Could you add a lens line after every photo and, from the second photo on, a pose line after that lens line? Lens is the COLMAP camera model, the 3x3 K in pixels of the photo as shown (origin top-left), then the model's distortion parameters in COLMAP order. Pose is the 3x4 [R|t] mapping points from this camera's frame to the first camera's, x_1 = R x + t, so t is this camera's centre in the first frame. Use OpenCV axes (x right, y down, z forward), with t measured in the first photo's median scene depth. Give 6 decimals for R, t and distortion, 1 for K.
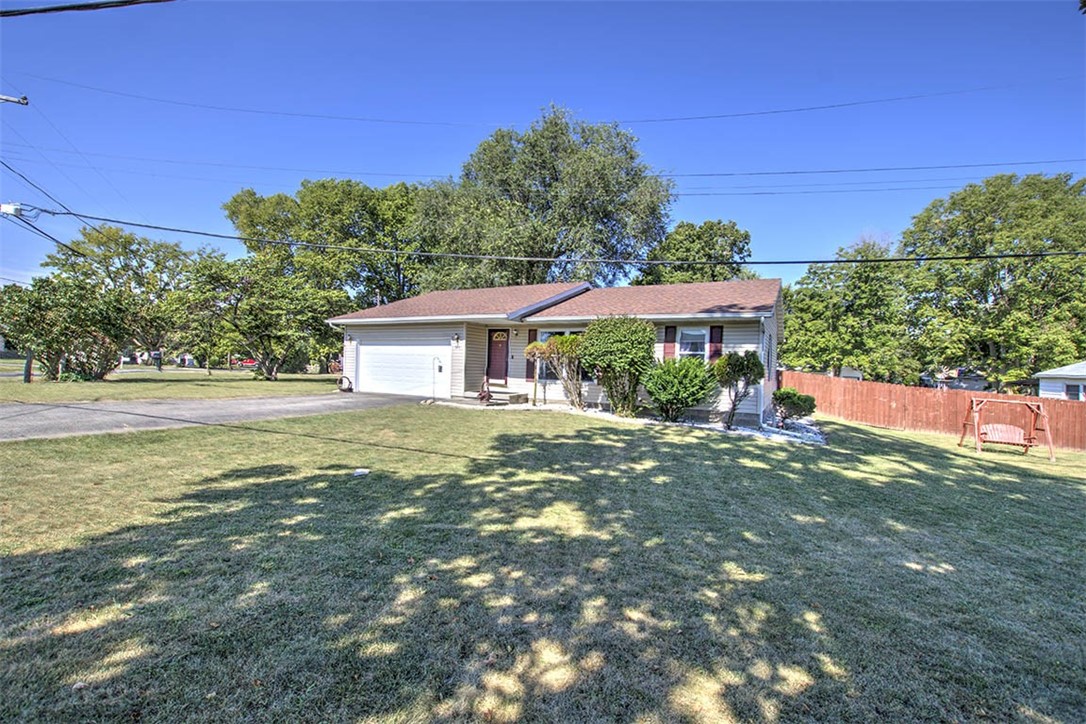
lens RADIAL K [[467.9, 0, 542.4], [0, 467.9, 365.7], [0, 0, 1]] dist [0.009543, -0.006968]
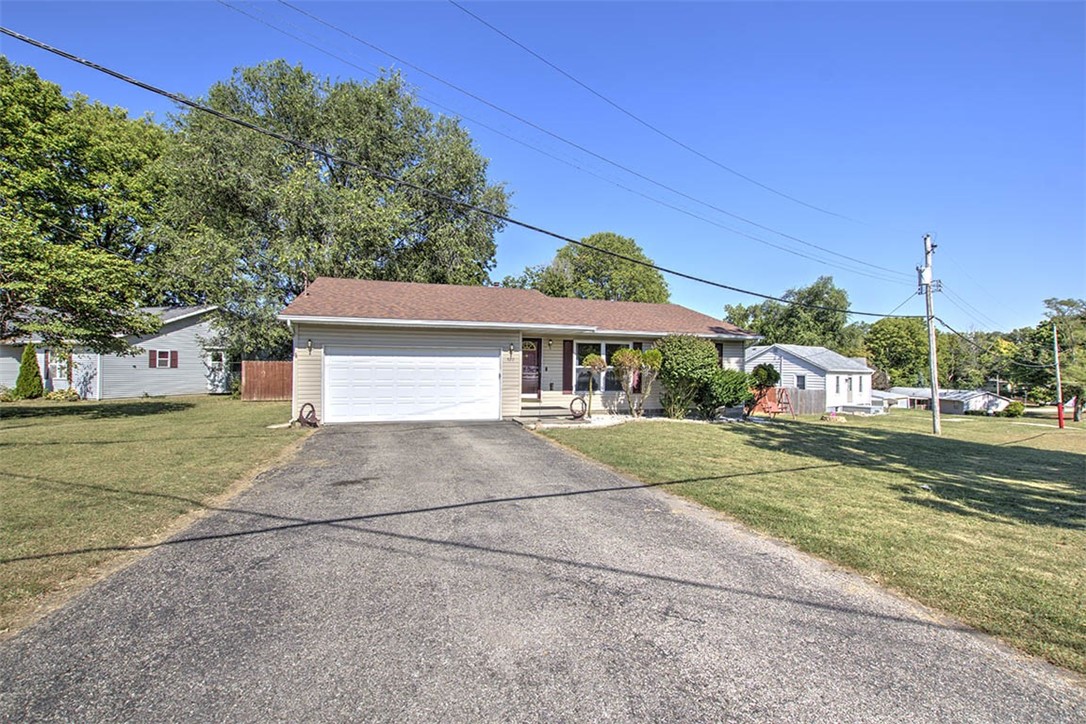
lens RADIAL K [[467.9, 0, 542.4], [0, 467.9, 365.7], [0, 0, 1]] dist [0.009543, -0.006968]
pose [[0.693536, -0.020920, 0.720118, -0.765738], [0.012900, 0.999779, 0.016621, -0.041681], [-0.720306, -0.002238, 0.693653, 0.364429]]
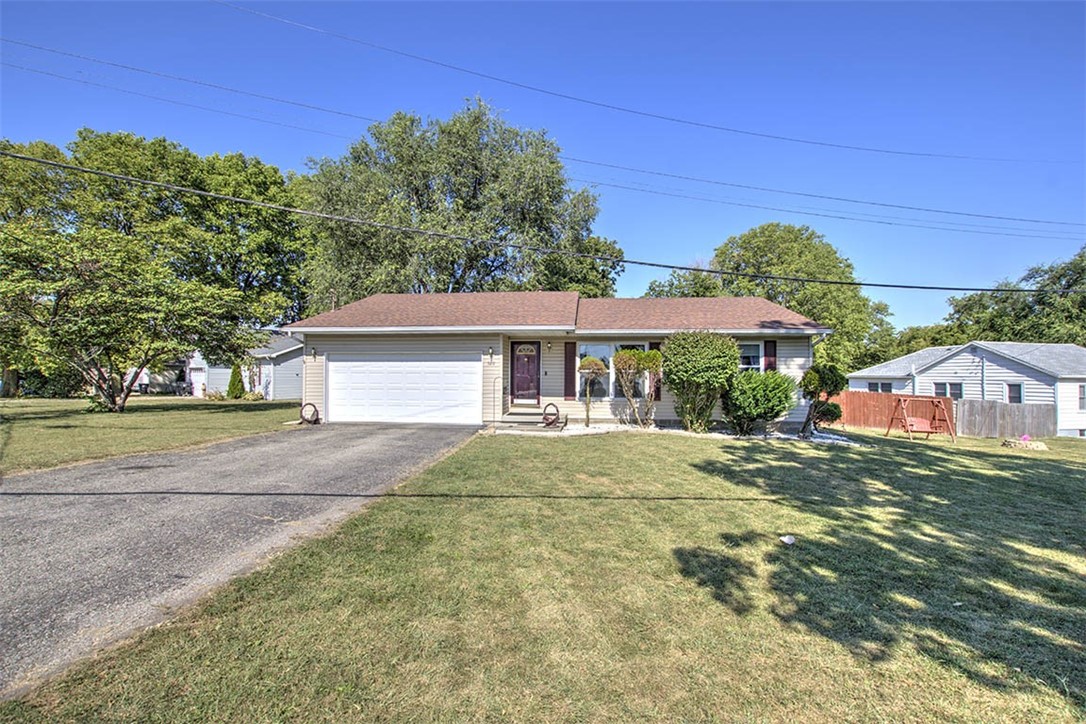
lens RADIAL K [[467.9, 0, 542.4], [0, 467.9, 365.7], [0, 0, 1]] dist [0.009543, -0.006968]
pose [[0.917632, -0.016588, 0.397086, -0.434392], [0.023042, 0.999669, -0.011486, -0.023387], [-0.396763, 0.019690, 0.917710, 0.192057]]
